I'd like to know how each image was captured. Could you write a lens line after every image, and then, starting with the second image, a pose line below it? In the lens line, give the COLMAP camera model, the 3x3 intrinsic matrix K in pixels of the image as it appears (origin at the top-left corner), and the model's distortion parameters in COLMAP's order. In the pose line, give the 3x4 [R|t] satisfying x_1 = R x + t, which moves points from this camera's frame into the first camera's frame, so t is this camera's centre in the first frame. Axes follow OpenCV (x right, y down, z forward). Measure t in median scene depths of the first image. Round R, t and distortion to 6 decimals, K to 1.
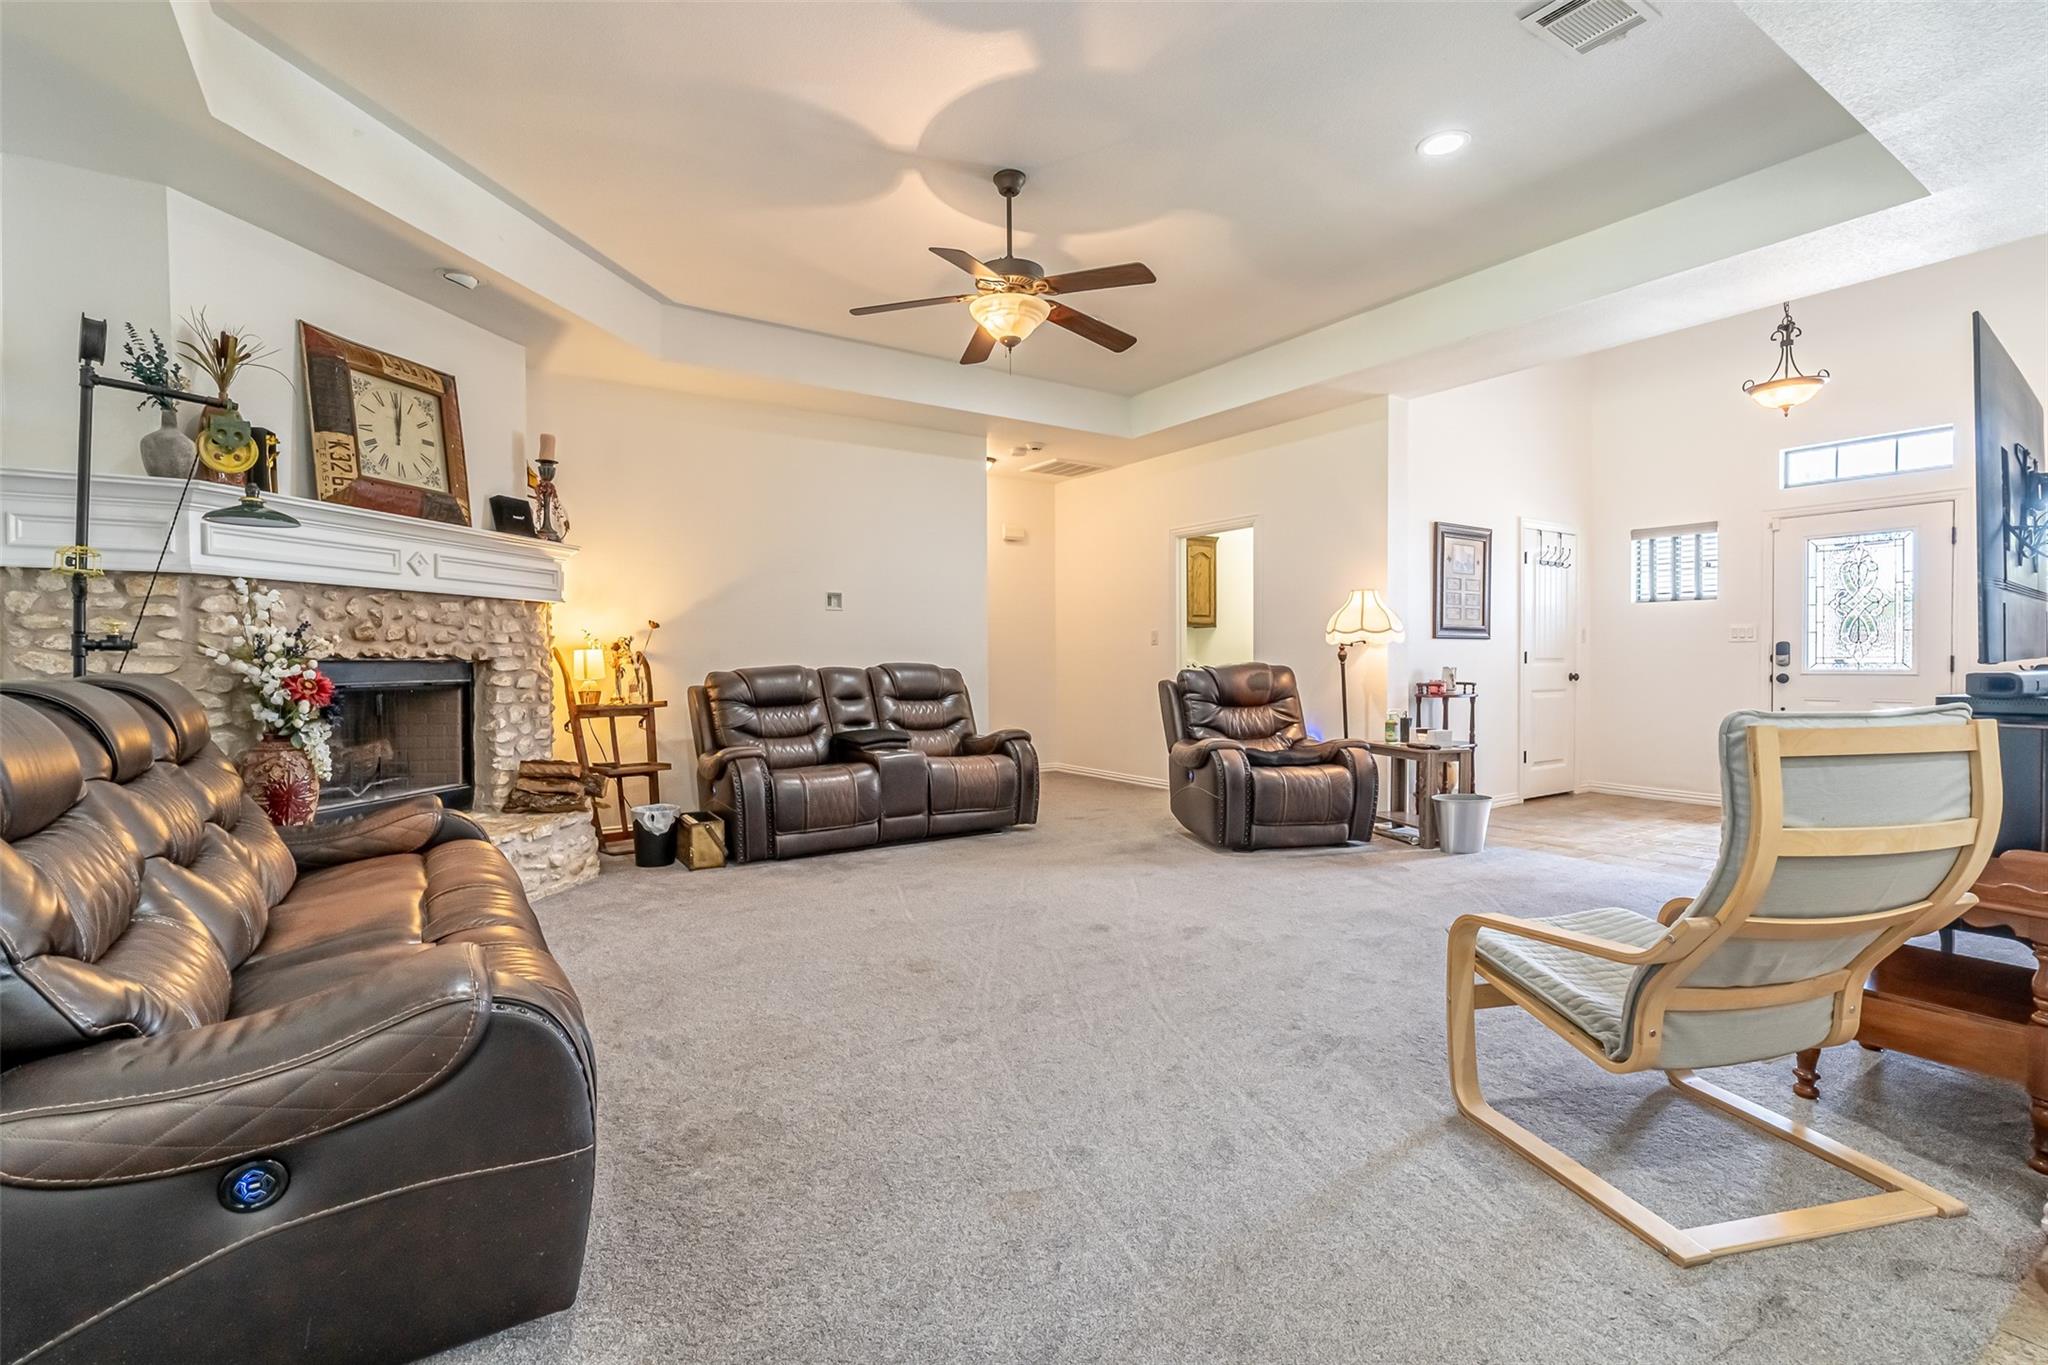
lens RADIAL K [[921.9, 0, 1028.4], [0, 921.9, 676.1], [0, 0, 1]] dist [-0.002185, 0.000087]
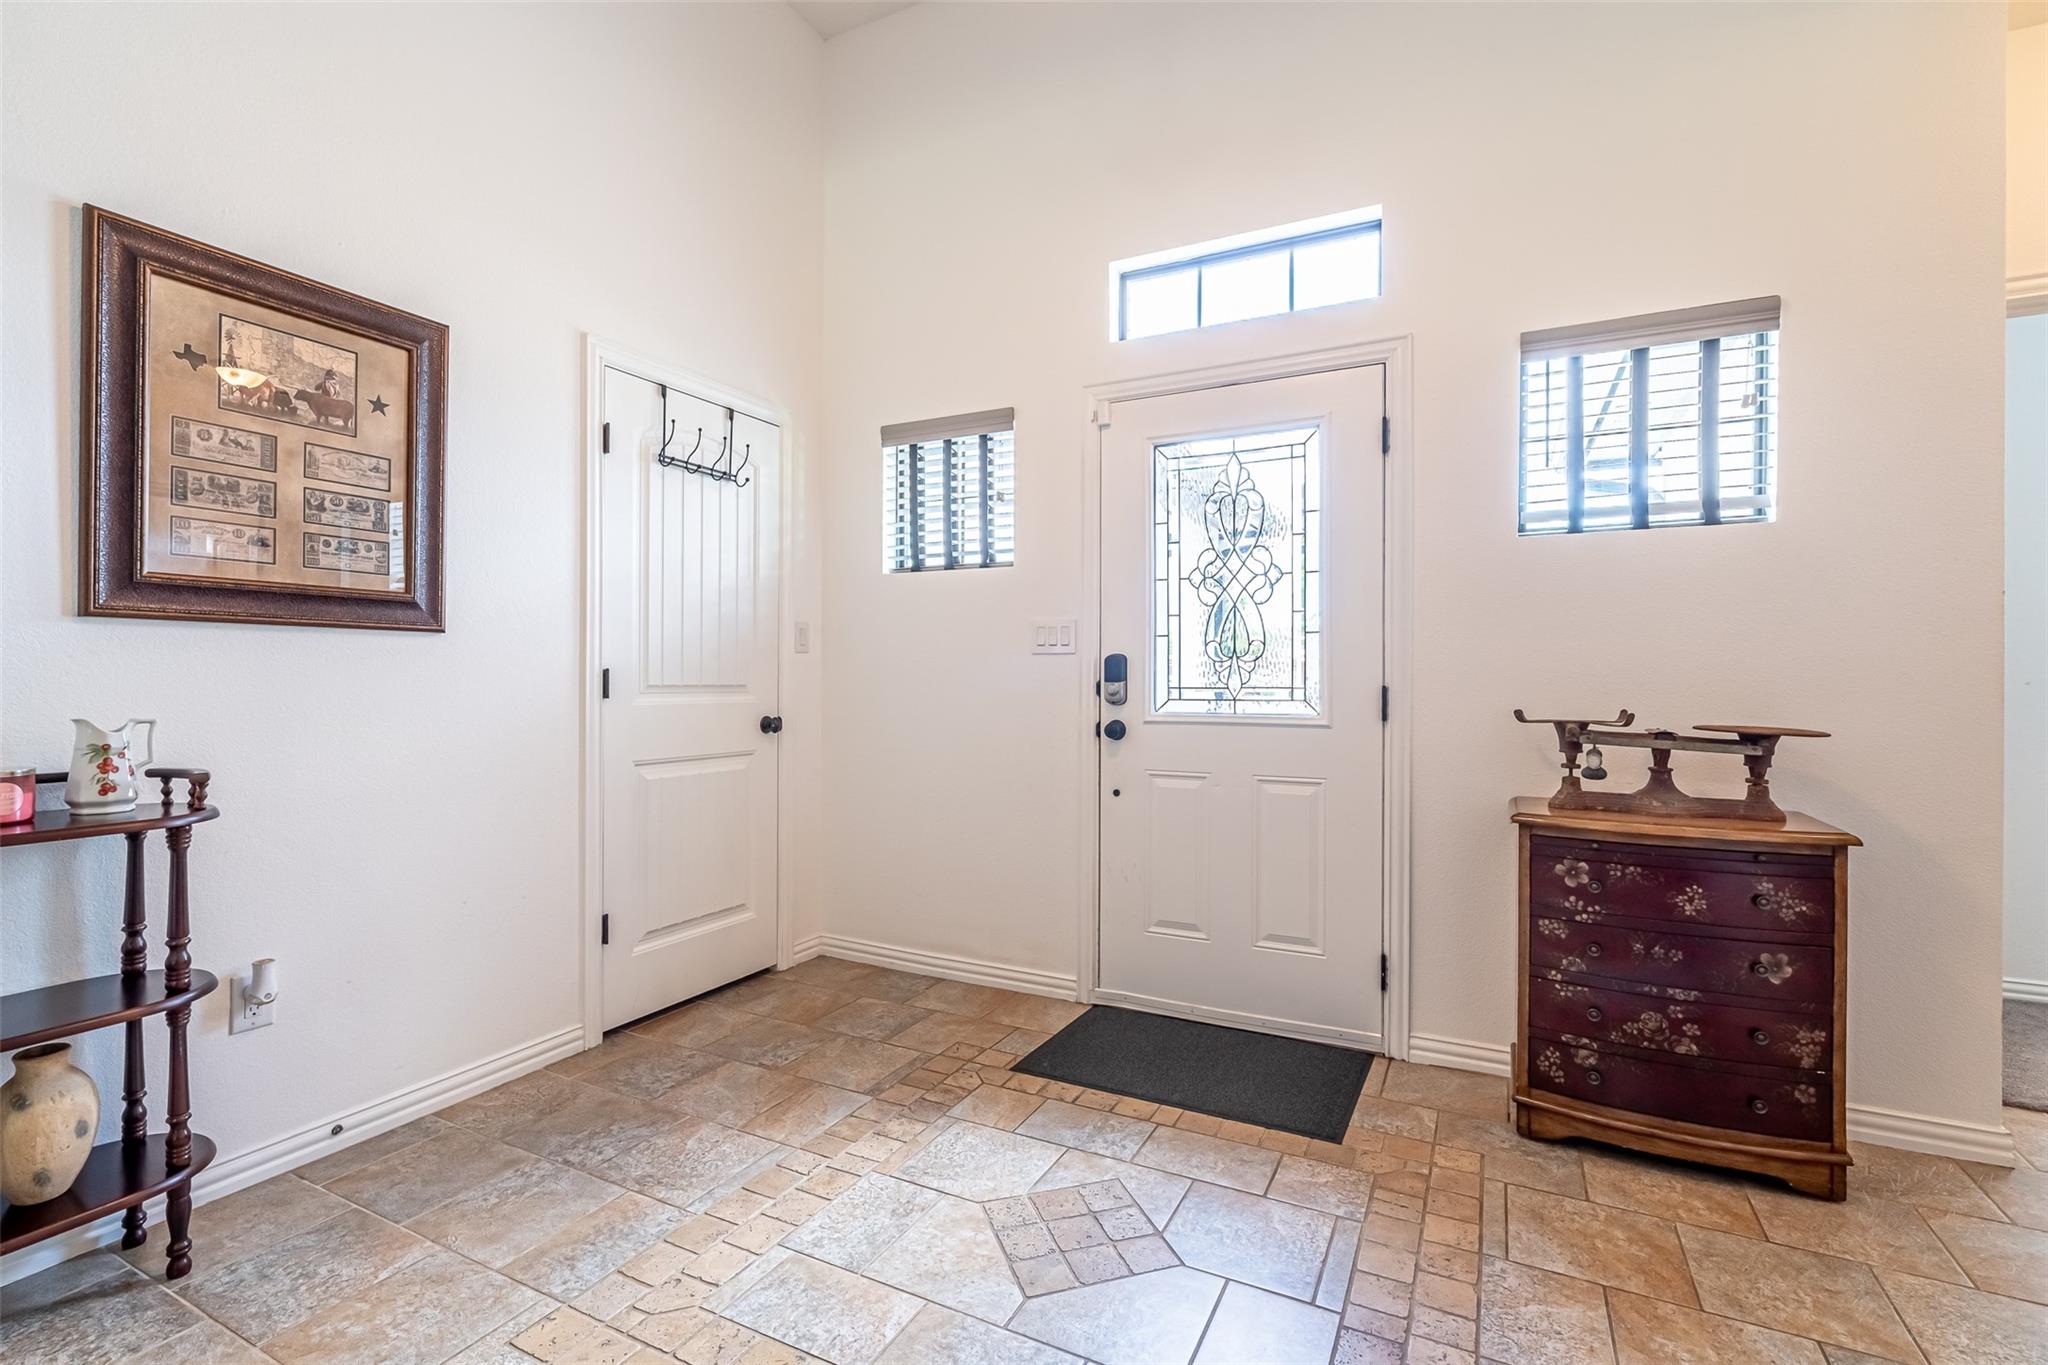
lens RADIAL K [[921.9, 0, 1028.4], [0, 921.9, 676.1], [0, 0, 1]] dist [-0.002185, 0.000087]
pose [[0.877123, 0.009863, 0.480165, 0.543117], [0.000514, 0.999769, -0.021474, -0.015456], [-0.480266, 0.019083, 0.876915, 0.593019]]
